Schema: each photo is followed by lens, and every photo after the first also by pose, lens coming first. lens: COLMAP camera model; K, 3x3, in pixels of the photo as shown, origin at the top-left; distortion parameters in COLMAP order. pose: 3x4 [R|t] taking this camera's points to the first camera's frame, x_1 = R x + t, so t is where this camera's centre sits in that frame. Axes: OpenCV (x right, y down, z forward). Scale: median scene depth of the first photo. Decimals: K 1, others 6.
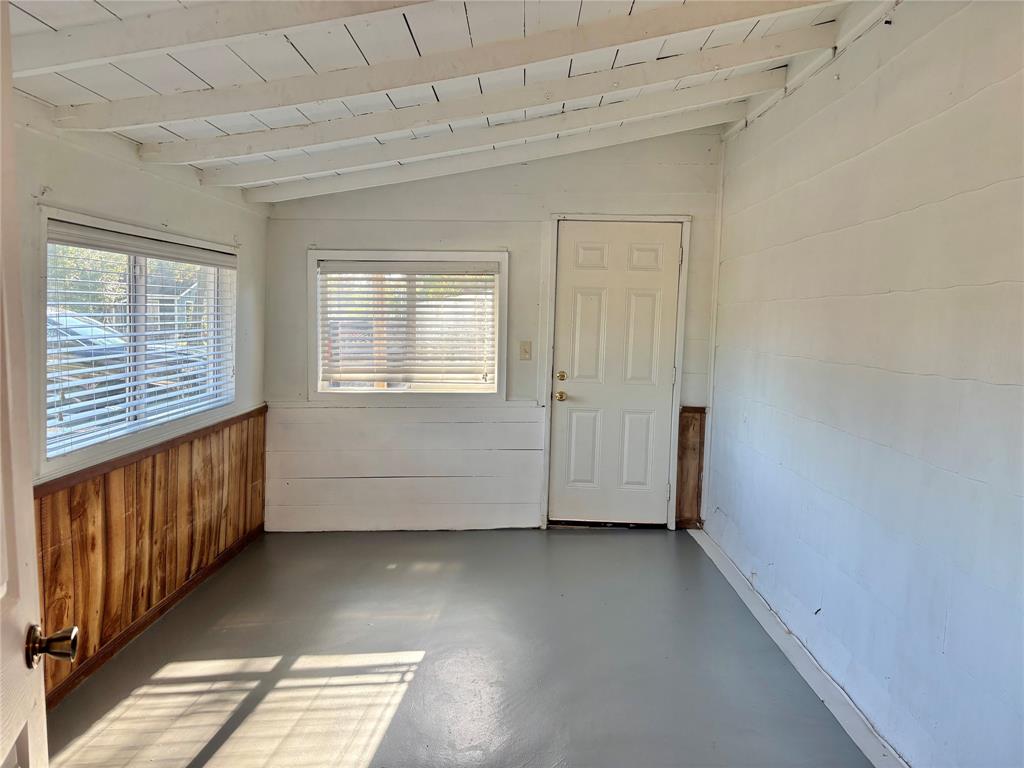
lens RADIAL K [[776.8, 0, 513.6], [0, 776.8, 381.7], [0, 0, 1]] dist [0.050037, -0.044879]
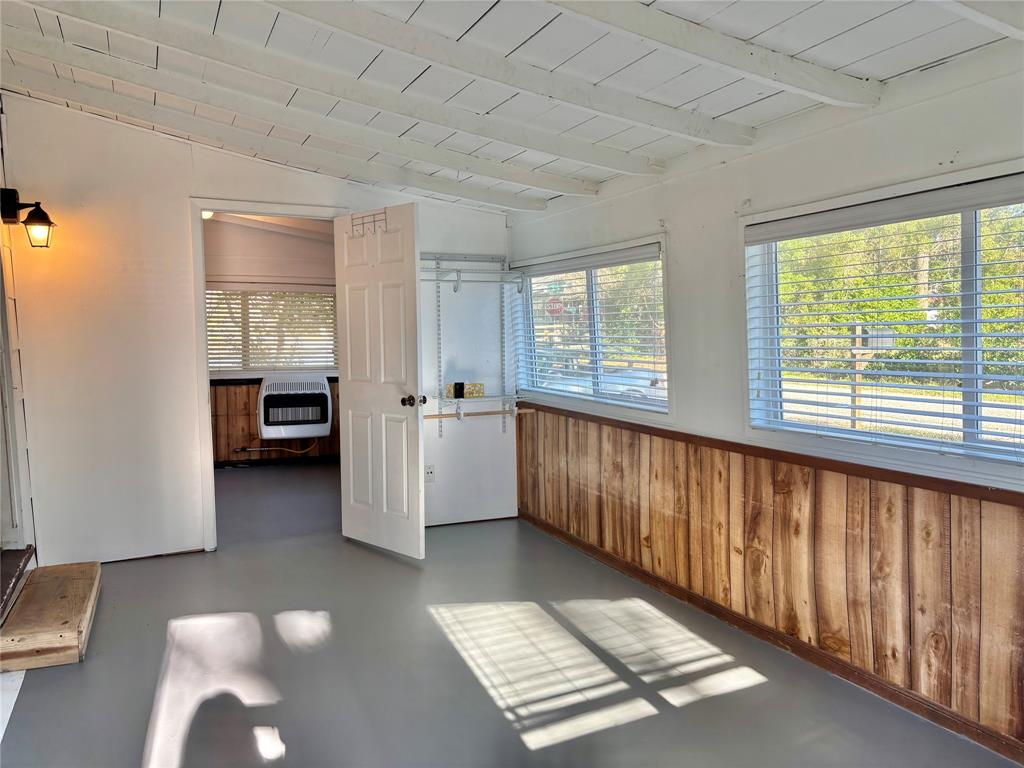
lens RADIAL K [[776.8, 0, 518.2], [0, 776.8, 383.9], [0, 0, 1]] dist [0.050037, -0.044879]
pose [[-0.895708, 0.043428, -0.442517, 0.238727], [-0.022062, 0.989652, 0.141780, -0.120813], [0.444095, 0.136756, -0.885481, 1.791977]]
